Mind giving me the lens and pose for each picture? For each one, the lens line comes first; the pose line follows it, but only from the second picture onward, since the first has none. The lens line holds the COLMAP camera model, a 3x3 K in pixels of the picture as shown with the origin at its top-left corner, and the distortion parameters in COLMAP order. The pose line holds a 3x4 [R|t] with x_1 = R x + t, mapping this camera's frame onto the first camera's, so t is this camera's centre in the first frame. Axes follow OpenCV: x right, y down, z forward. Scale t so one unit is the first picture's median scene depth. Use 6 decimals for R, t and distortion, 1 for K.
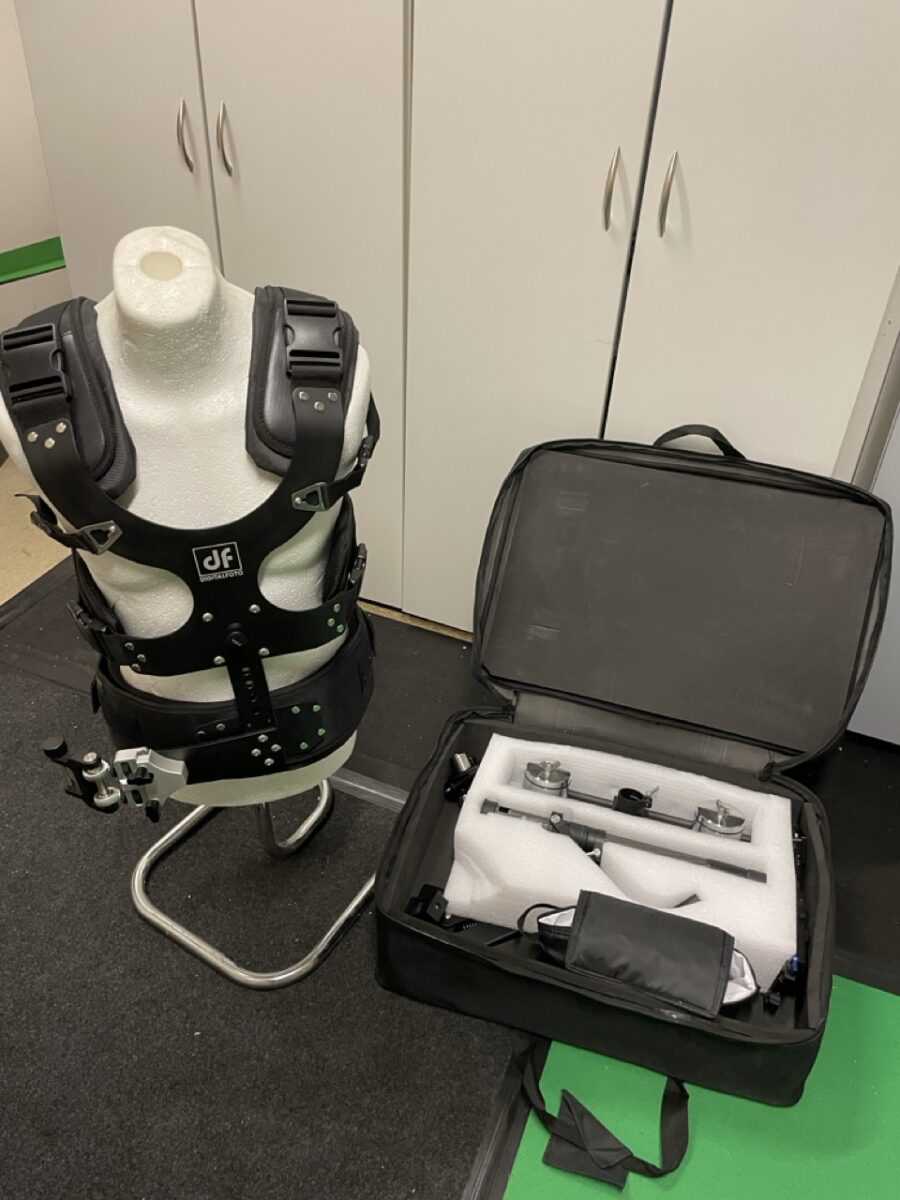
lens RADIAL K [[914.5, 0, 450.0], [0, 914.5, 600.0], [0, 0, 1]] dist [0.110981, -0.203667]
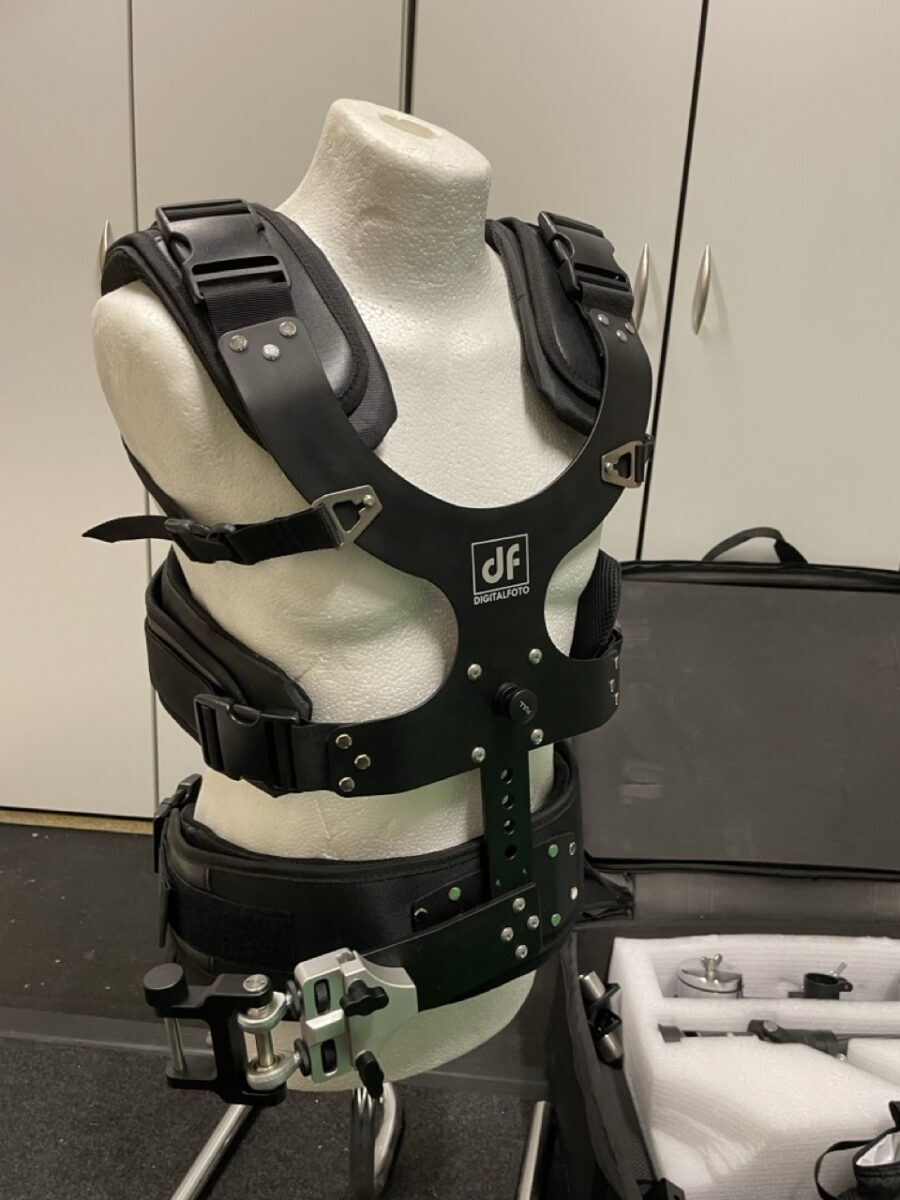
lens RADIAL K [[914.5, 0, 450.0], [0, 914.5, 600.0], [0, 0, 1]] dist [0.110981, -0.203667]
pose [[0.947274, -0.069003, 0.312907, -0.443635], [0.169751, 0.936312, -0.307416, 0.149968], [-0.271766, 0.344324, 0.898657, 0.429536]]
